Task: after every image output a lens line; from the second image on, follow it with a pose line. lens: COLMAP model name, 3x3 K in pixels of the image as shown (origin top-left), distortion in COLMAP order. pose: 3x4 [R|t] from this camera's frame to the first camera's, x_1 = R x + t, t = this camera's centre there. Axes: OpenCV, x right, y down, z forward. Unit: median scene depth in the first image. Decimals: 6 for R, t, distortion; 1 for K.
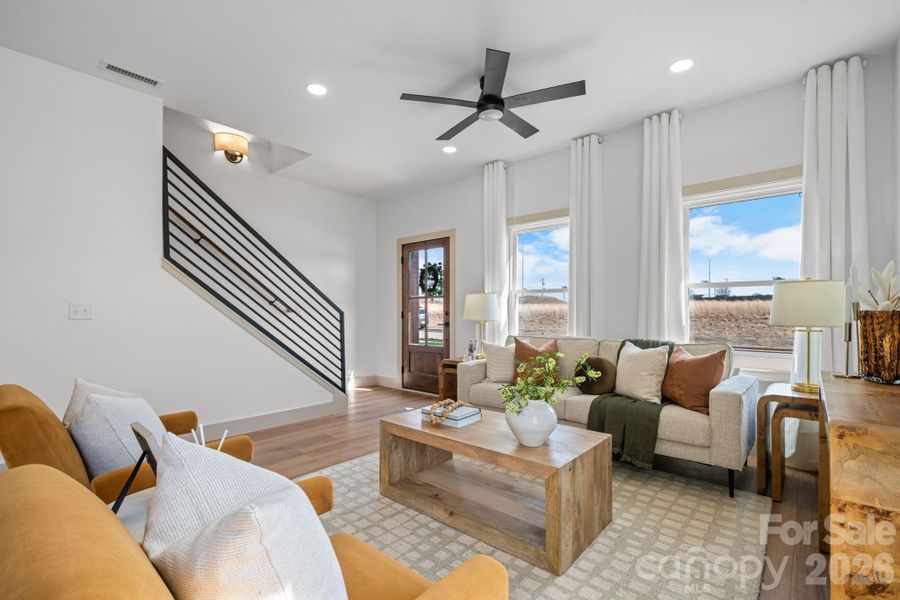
lens RADIAL K [[412.8, 0, 450.6], [0, 412.8, 312.5], [0, 0, 1]] dist [-0.000080, 0.000011]
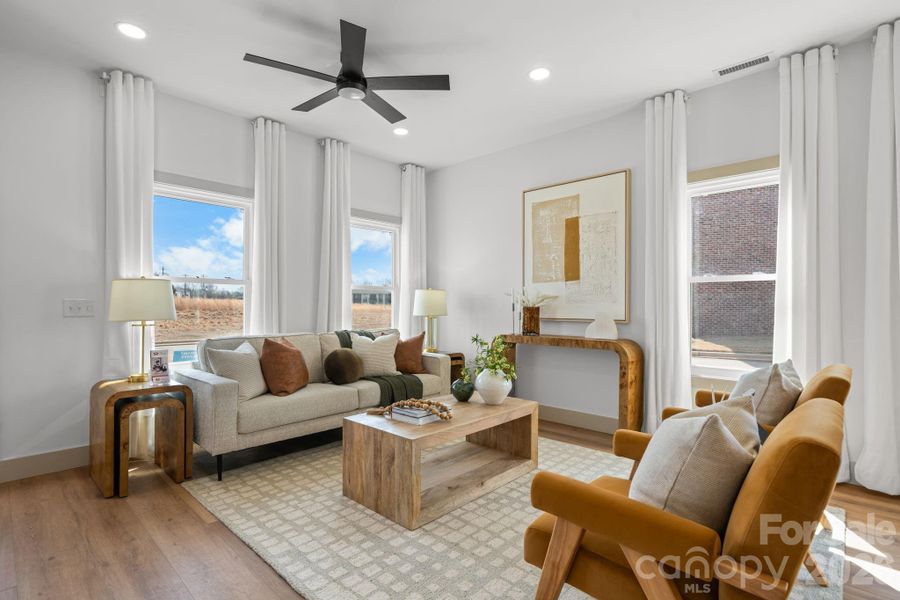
lens RADIAL K [[434.3, 0, 447.8], [0, 434.3, 311.9], [0, 0, 1]] dist [0.000002, -0.000009]
pose [[0.039249, -0.015373, 0.999111, -0.919295], [0.005797, 0.999868, 0.015157, -0.008107], [-0.999213, 0.005197, 0.039333, 0.800917]]
